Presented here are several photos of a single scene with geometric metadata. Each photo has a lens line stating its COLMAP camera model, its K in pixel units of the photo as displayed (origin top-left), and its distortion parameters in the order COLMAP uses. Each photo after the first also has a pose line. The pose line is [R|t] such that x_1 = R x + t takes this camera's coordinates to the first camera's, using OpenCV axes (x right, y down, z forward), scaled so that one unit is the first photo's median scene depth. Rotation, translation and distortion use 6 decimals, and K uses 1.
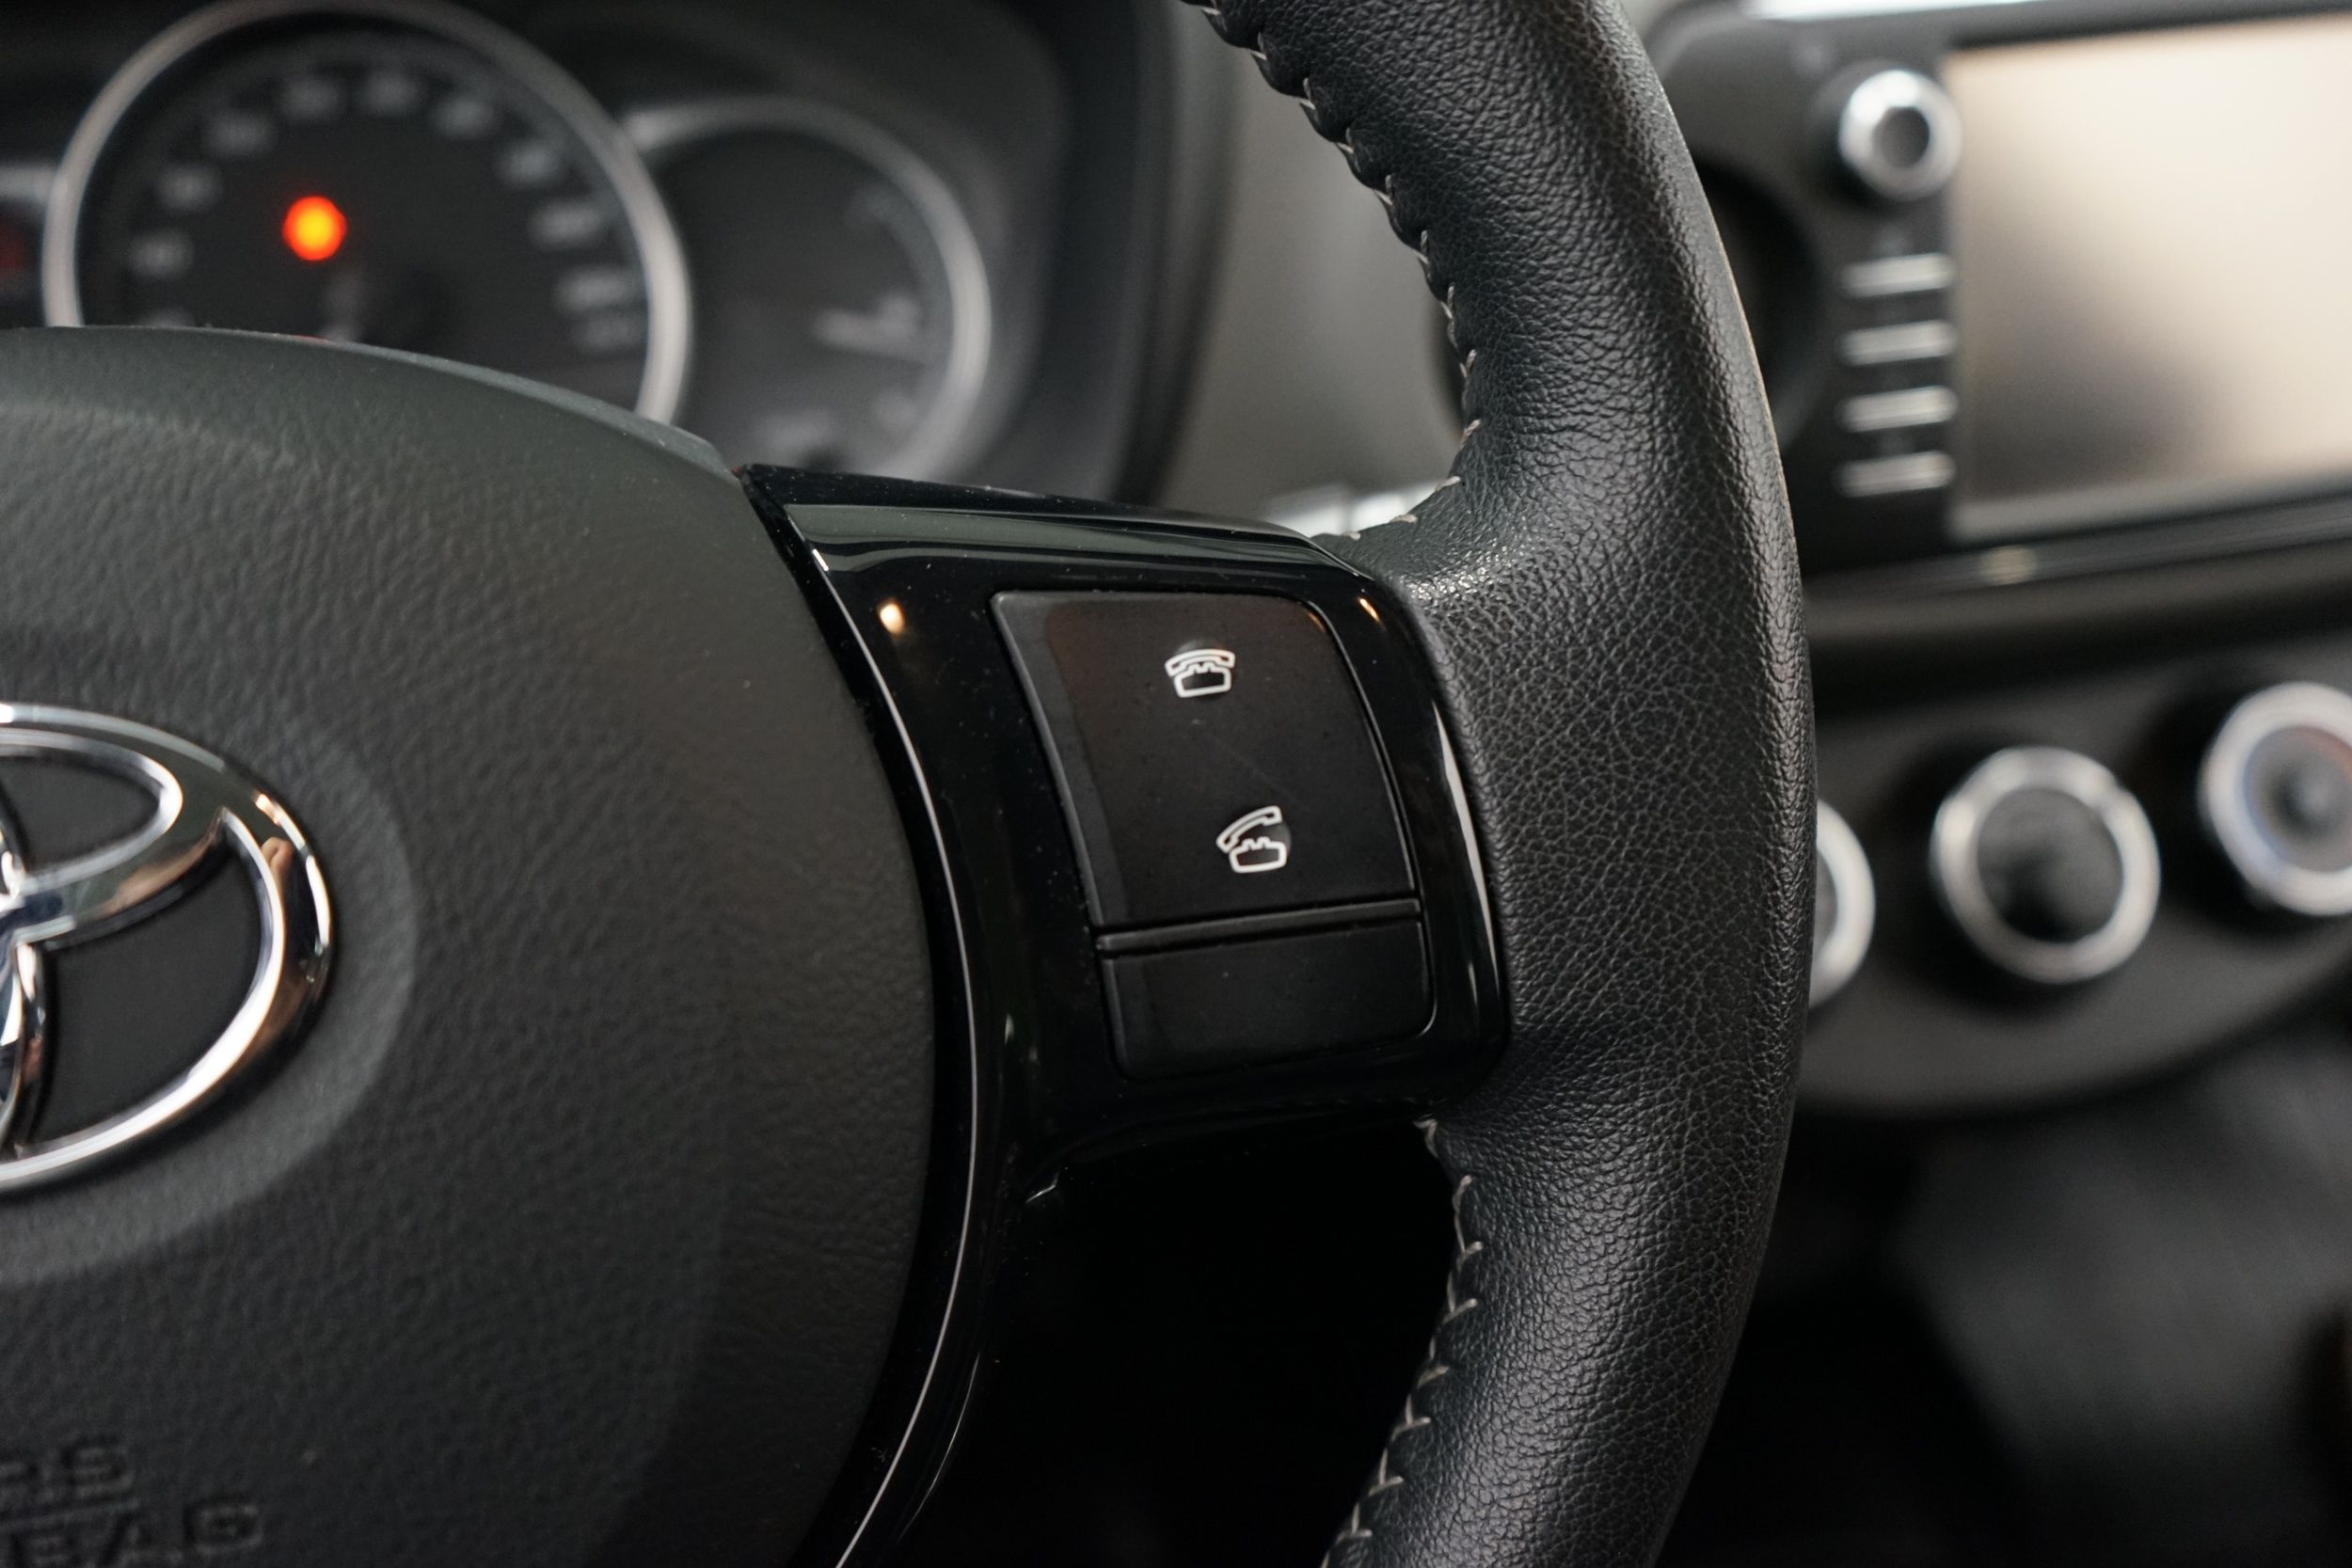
lens RADIAL K [[1892.4, 0, 1176.3], [0, 1892.4, 829.9], [0, 0, 1]] dist [-0.006357, -0.001970]
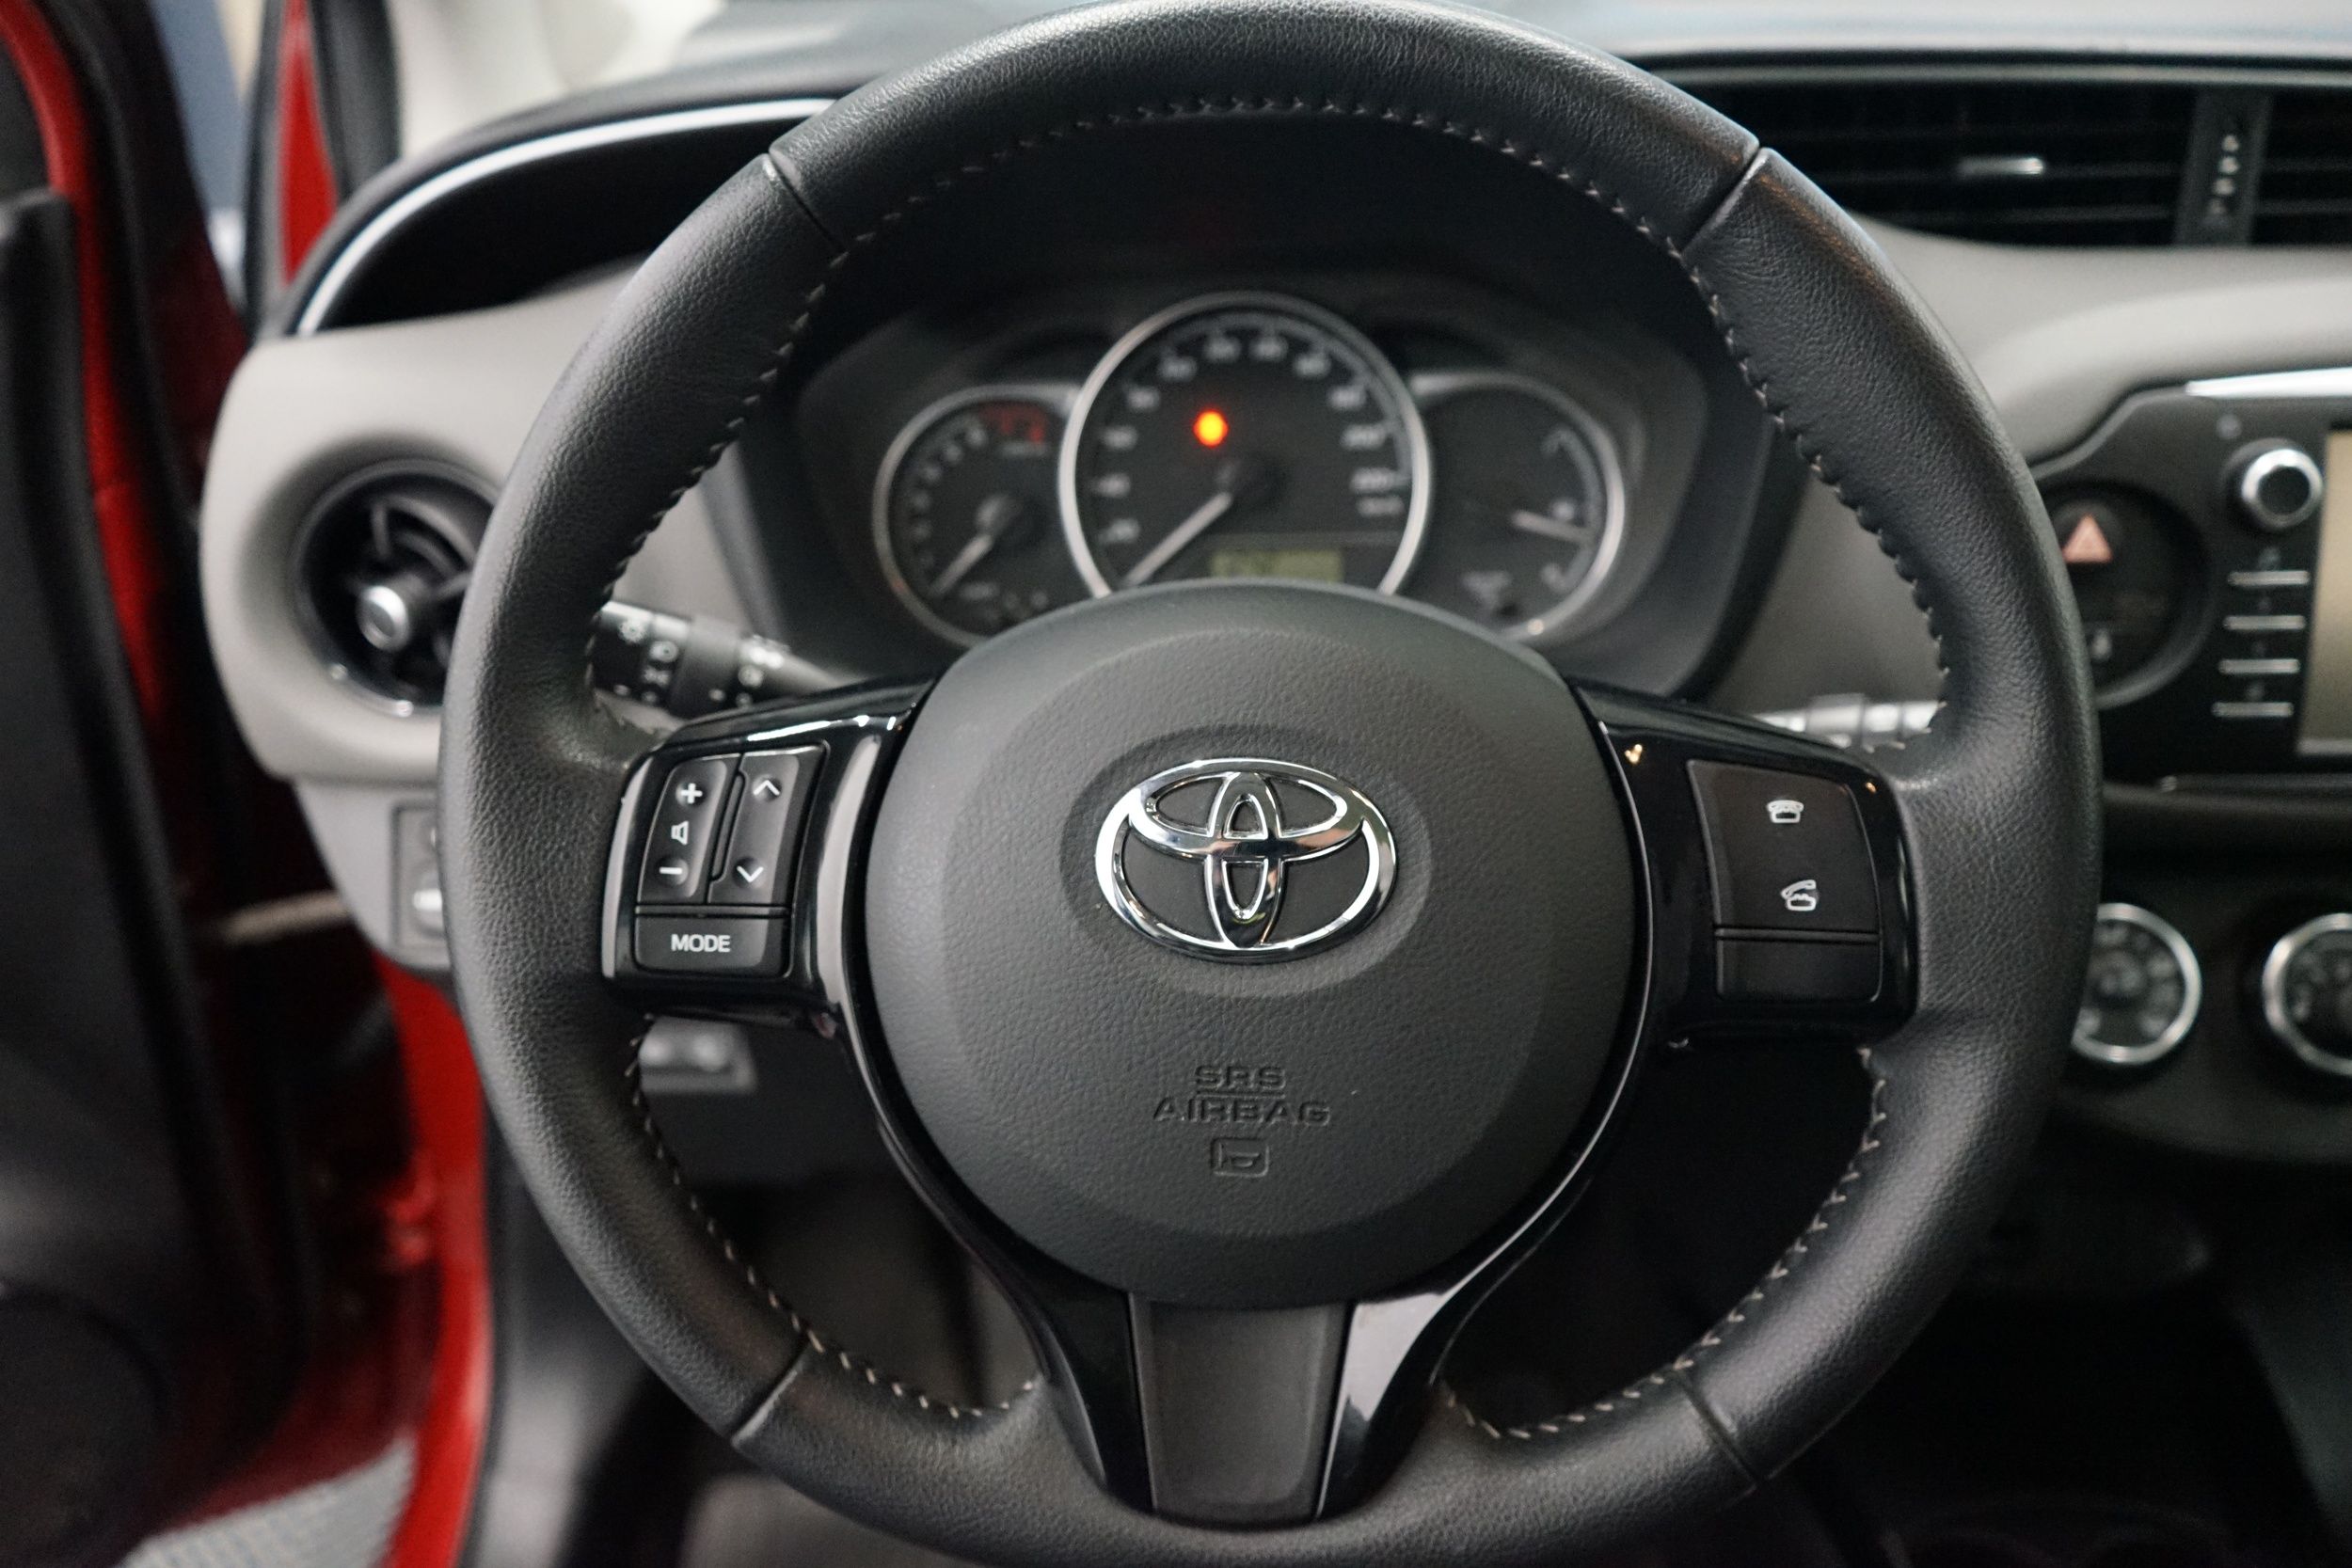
lens RADIAL K [[1878.0, 0, 1176.0], [0, 1878.0, 784.0], [0, 0, 1]] dist [0.003189, -0.000084]
pose [[0.965477, 0.143176, -0.217610, -0.189013], [-0.148626, 0.988854, -0.008799, 0.004802], [0.213925, 0.040838, 0.975996, -1.166163]]
